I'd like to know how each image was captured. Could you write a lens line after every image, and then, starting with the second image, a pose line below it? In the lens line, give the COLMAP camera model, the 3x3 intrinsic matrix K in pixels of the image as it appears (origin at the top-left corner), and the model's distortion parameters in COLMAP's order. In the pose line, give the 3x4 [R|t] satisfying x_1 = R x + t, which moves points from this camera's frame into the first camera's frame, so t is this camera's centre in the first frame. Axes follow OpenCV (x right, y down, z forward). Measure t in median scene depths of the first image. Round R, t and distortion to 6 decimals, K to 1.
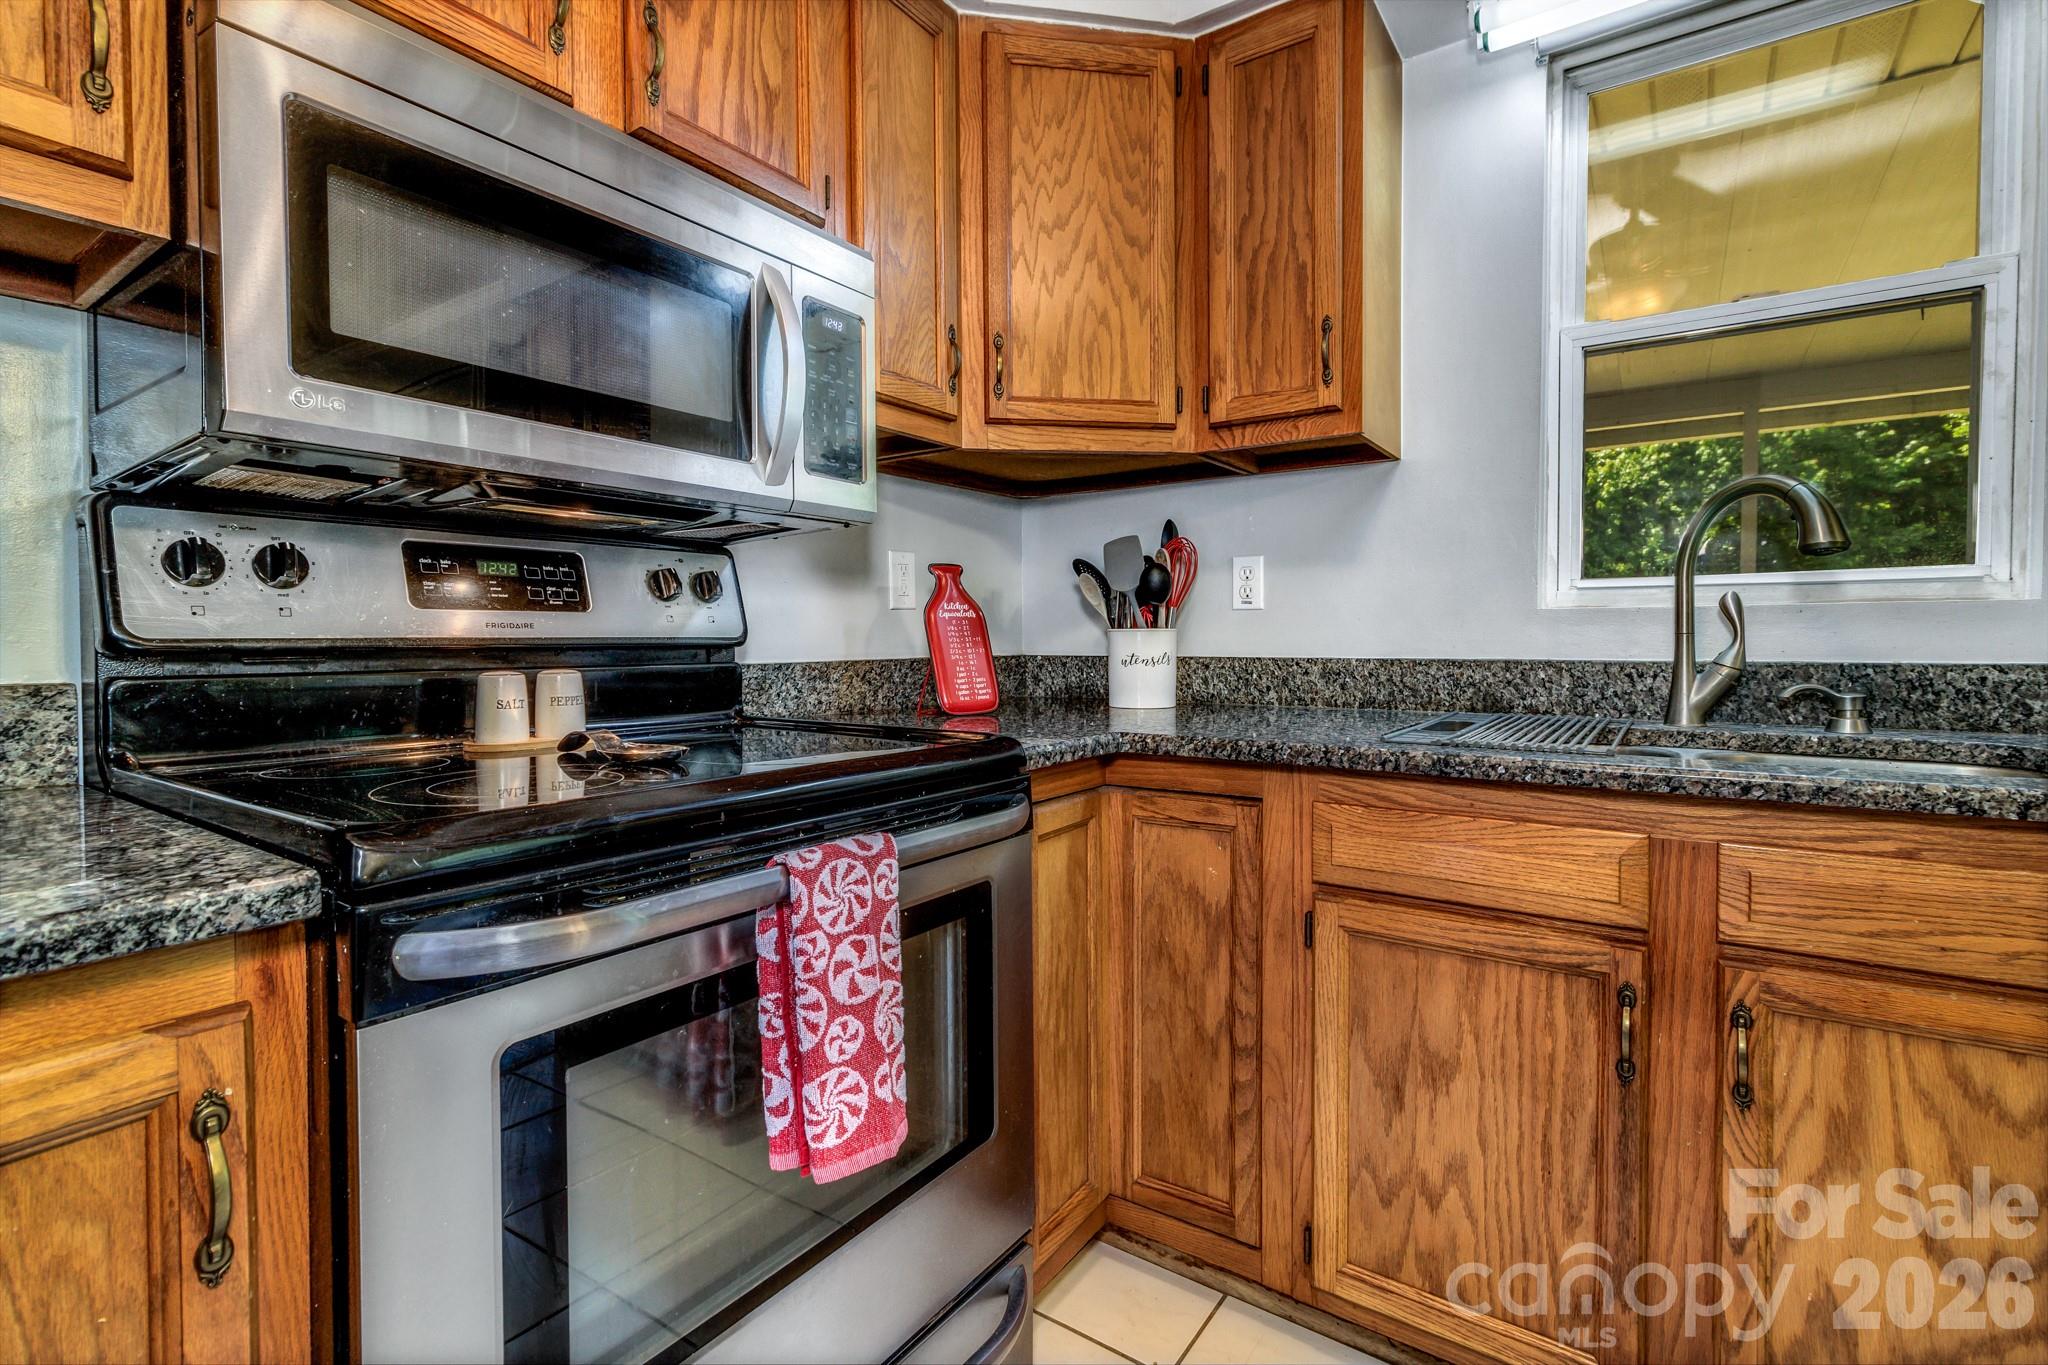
lens RADIAL K [[953.8, 0, 1022.6], [0, 953.8, 629.4], [0, 0, 1]] dist [0.025361, -0.000125]
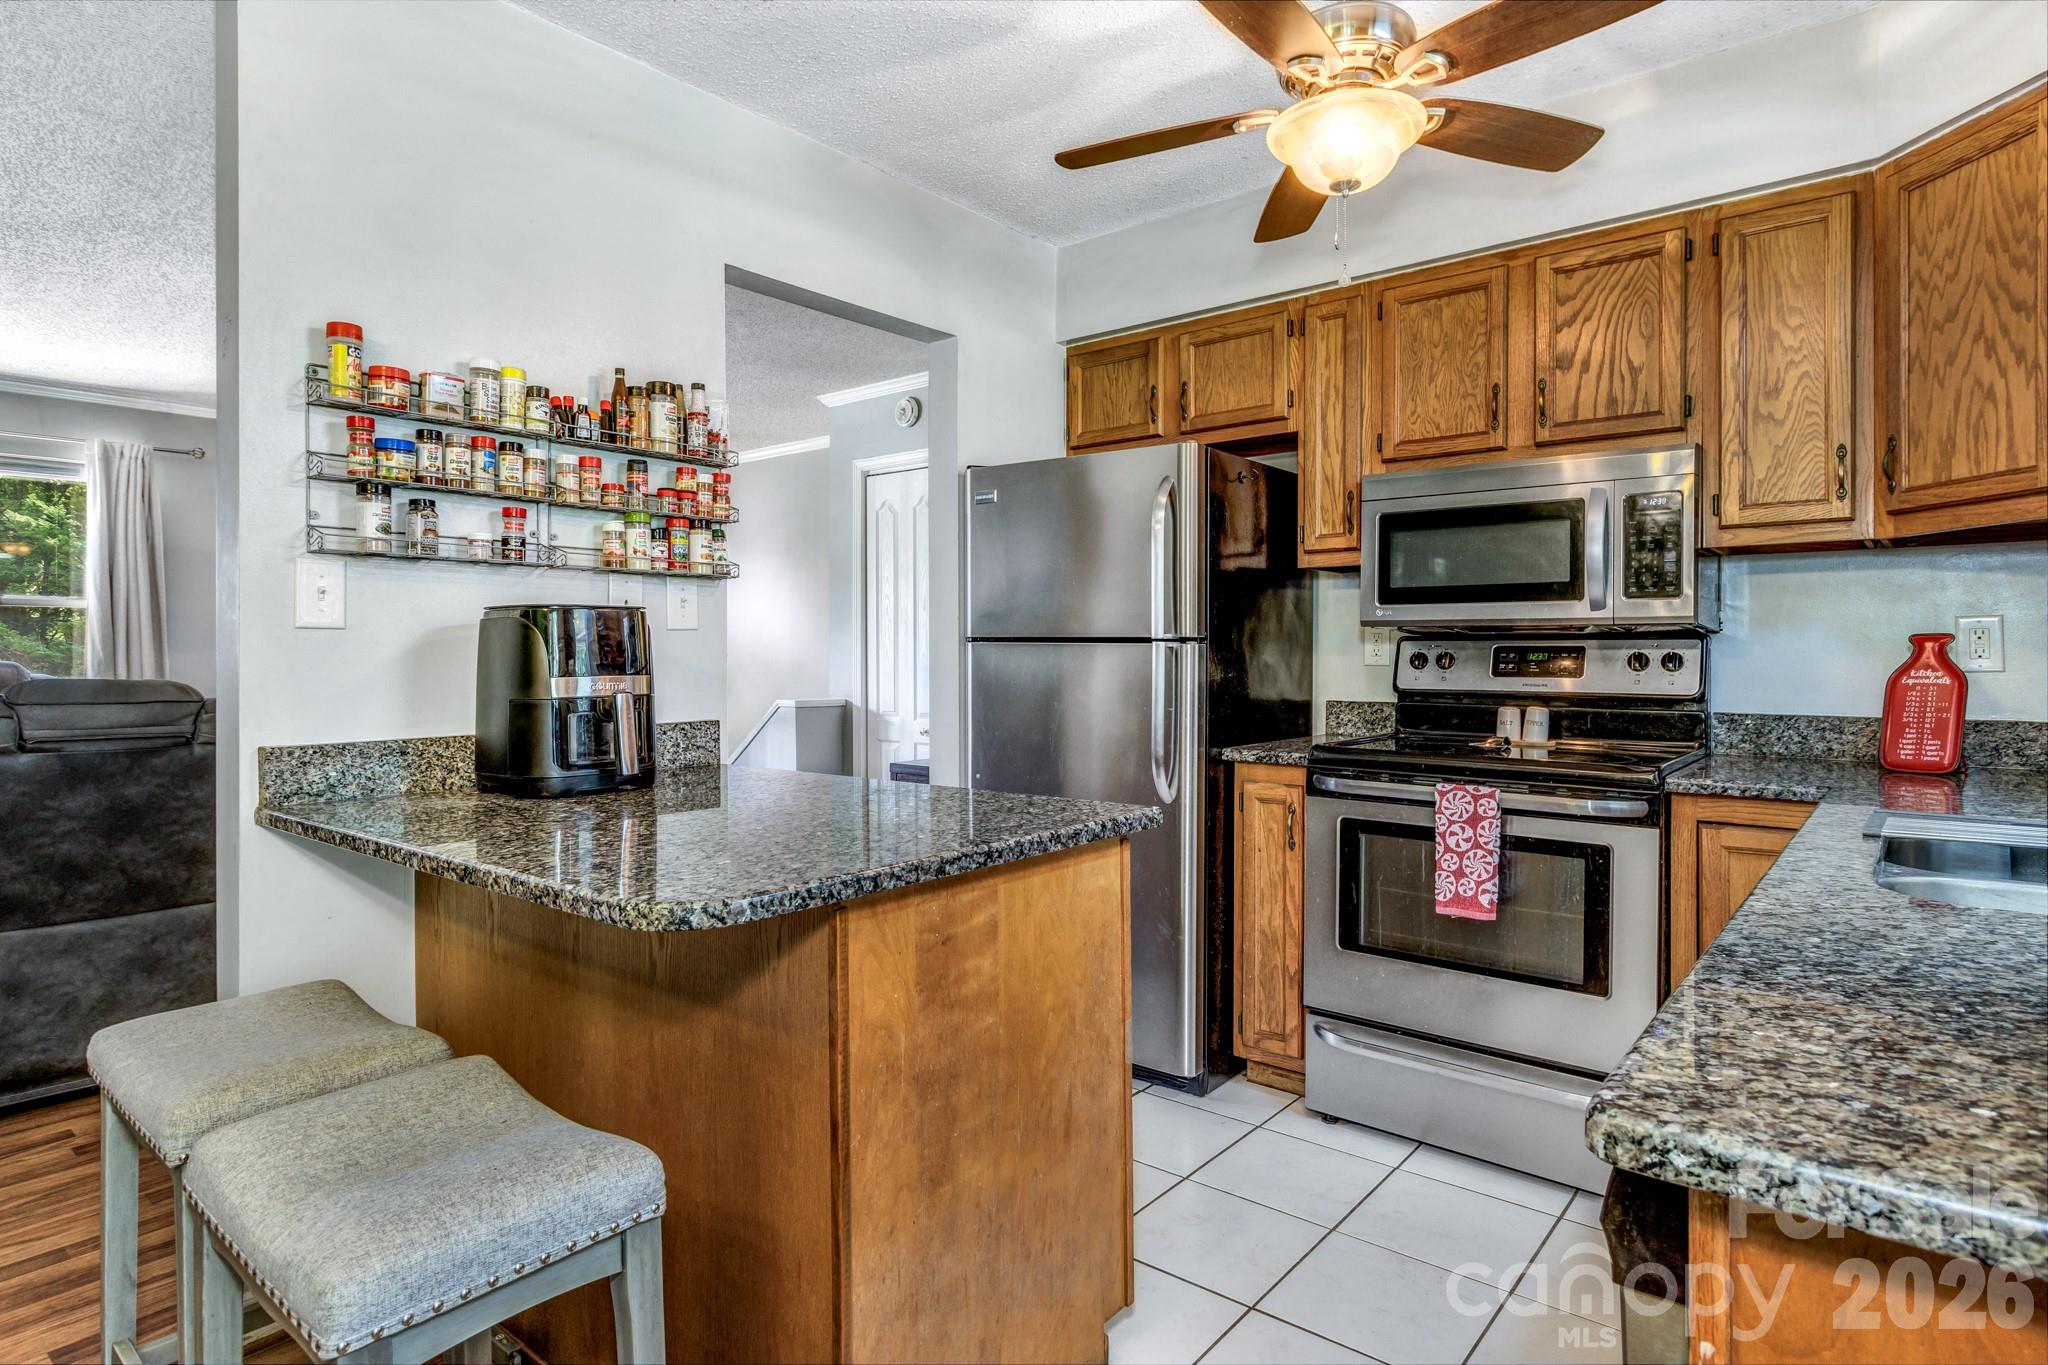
lens RADIAL K [[1103.7, 0, 1023.4], [0, 1103.7, 663.5], [0, 0, 1]] dist [-0.000178, -0.000171]
pose [[-0.077166, 0.008552, -0.996982, 1.380921], [0.004209, 0.999957, 0.008252, -0.054436], [0.997009, -0.003560, -0.077198, 0.069554]]
